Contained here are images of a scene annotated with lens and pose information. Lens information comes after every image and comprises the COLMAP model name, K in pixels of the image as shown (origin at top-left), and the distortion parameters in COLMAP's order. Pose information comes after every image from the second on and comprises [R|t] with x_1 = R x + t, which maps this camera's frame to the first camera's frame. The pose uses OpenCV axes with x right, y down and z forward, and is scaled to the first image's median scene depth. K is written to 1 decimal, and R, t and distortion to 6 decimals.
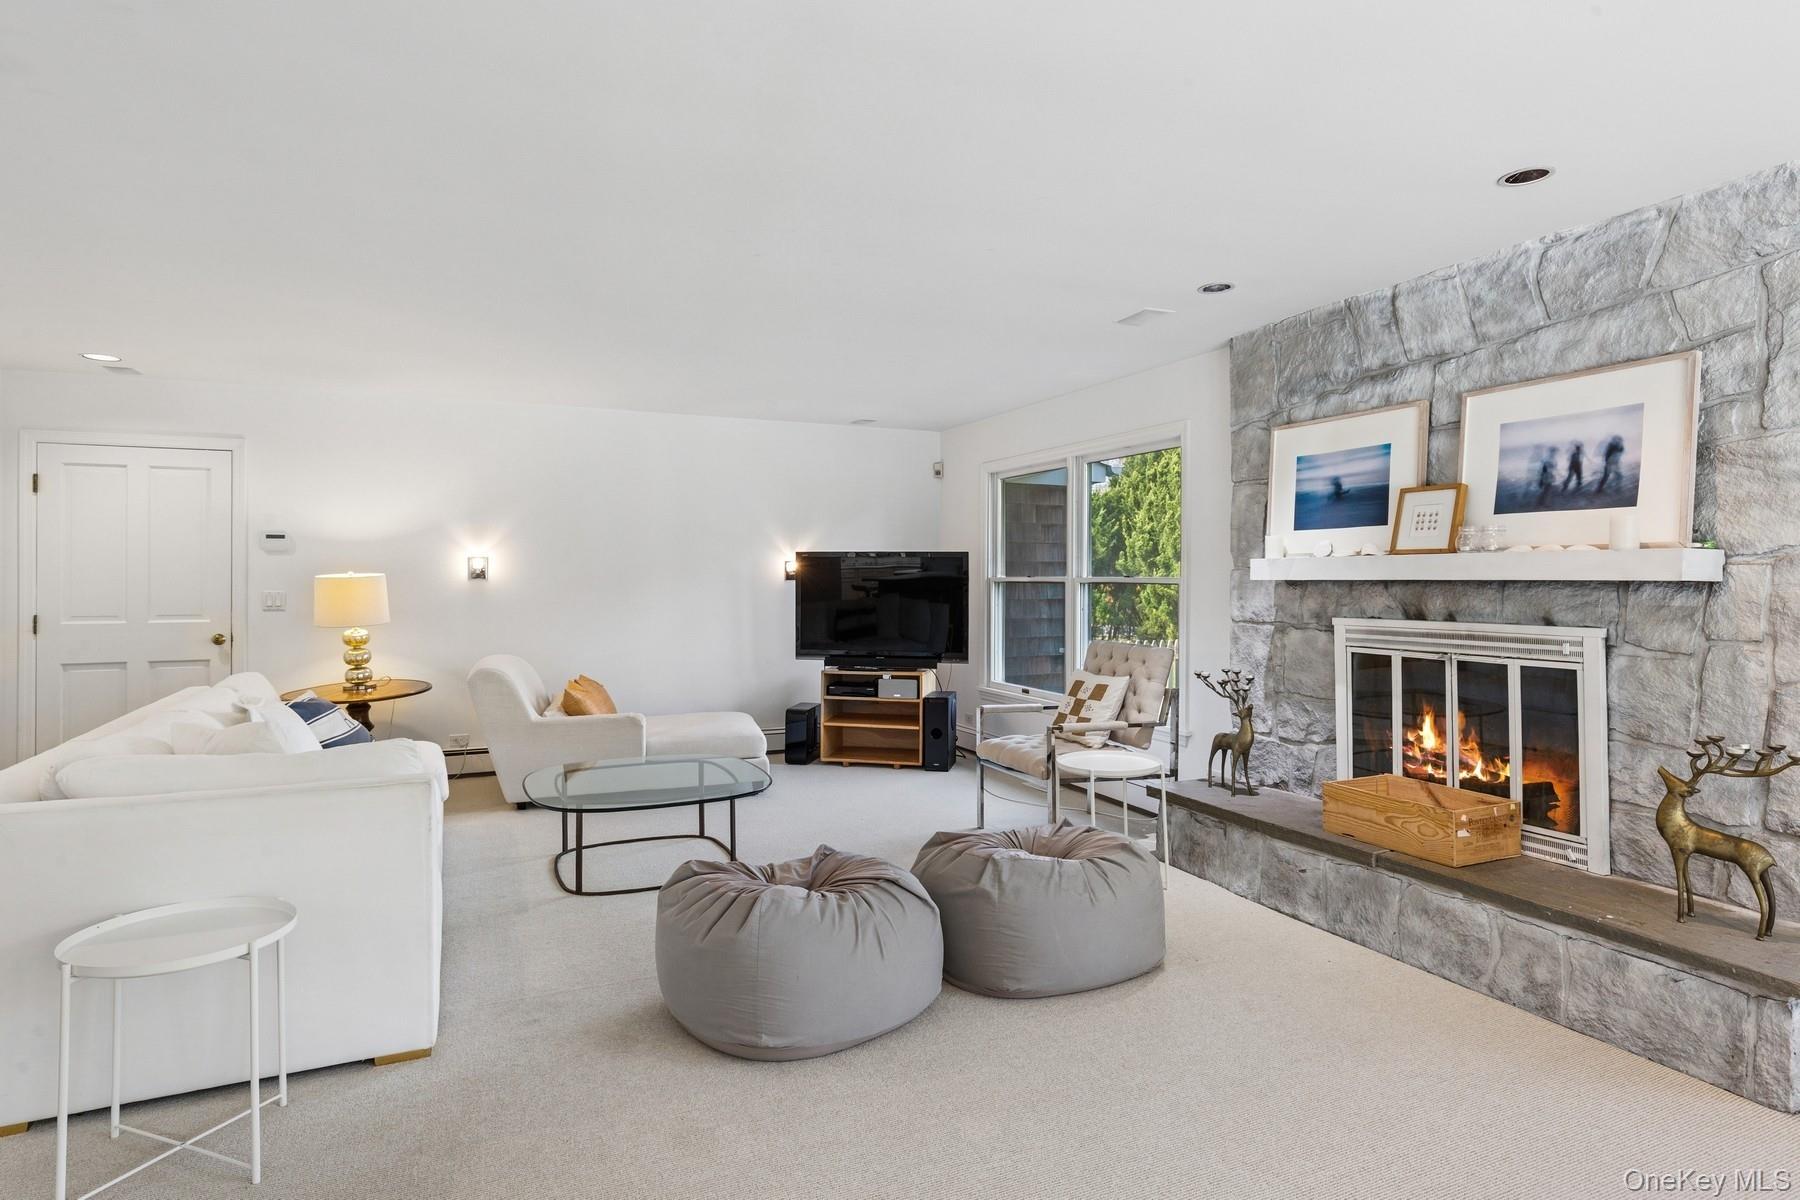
lens RADIAL K [[1023.3, 0, 934.2], [0, 1023.3, 576.1], [0, 0, 1]] dist [0.021892, -0.005946]
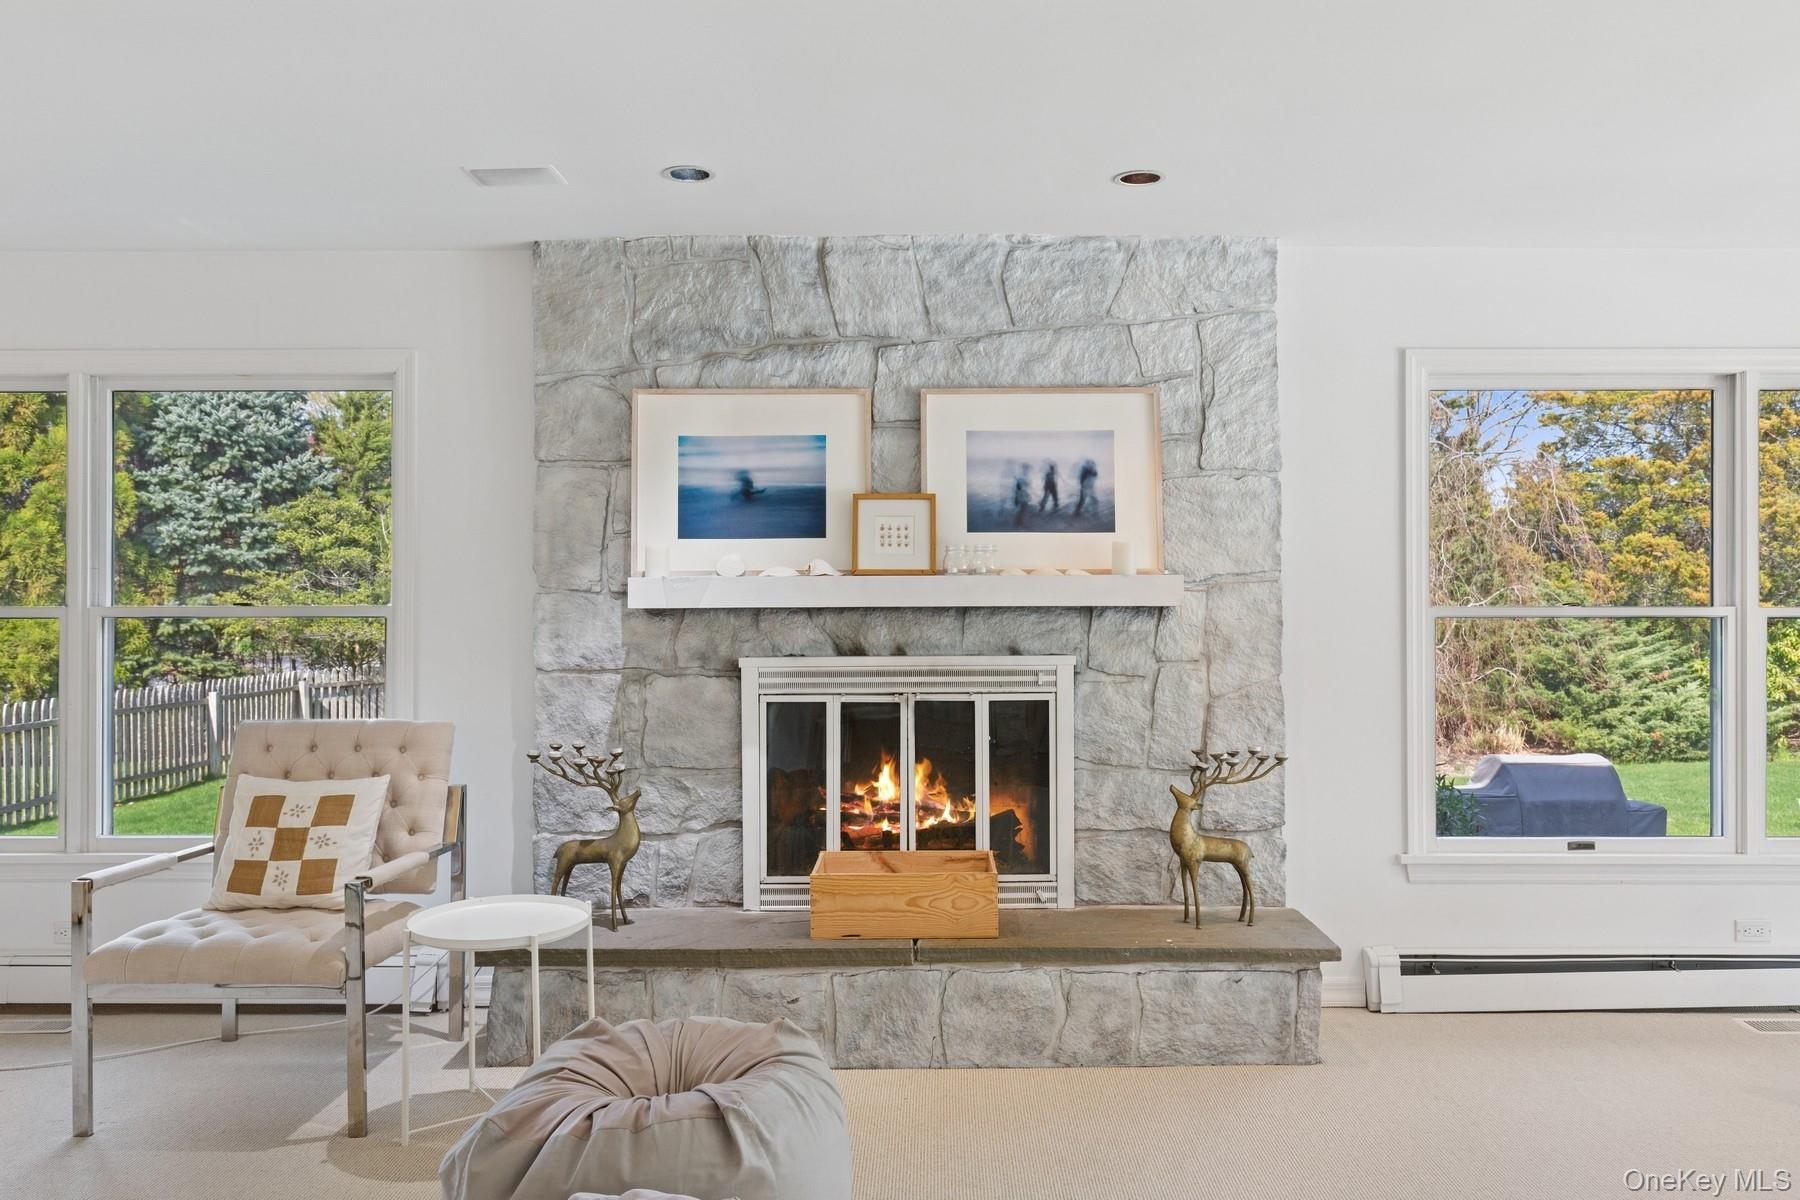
lens RADIAL K [[1319.2, 0, 885.4], [0, 1319.2, 613.8], [0, 0, 1]] dist [0.000042, -0.006105]
pose [[0.418518, -0.005605, 0.908191, -0.540605], [0.002340, 0.999984, 0.005094, 0.004391], [-0.908206, -0.000007, 0.418524, 0.619876]]
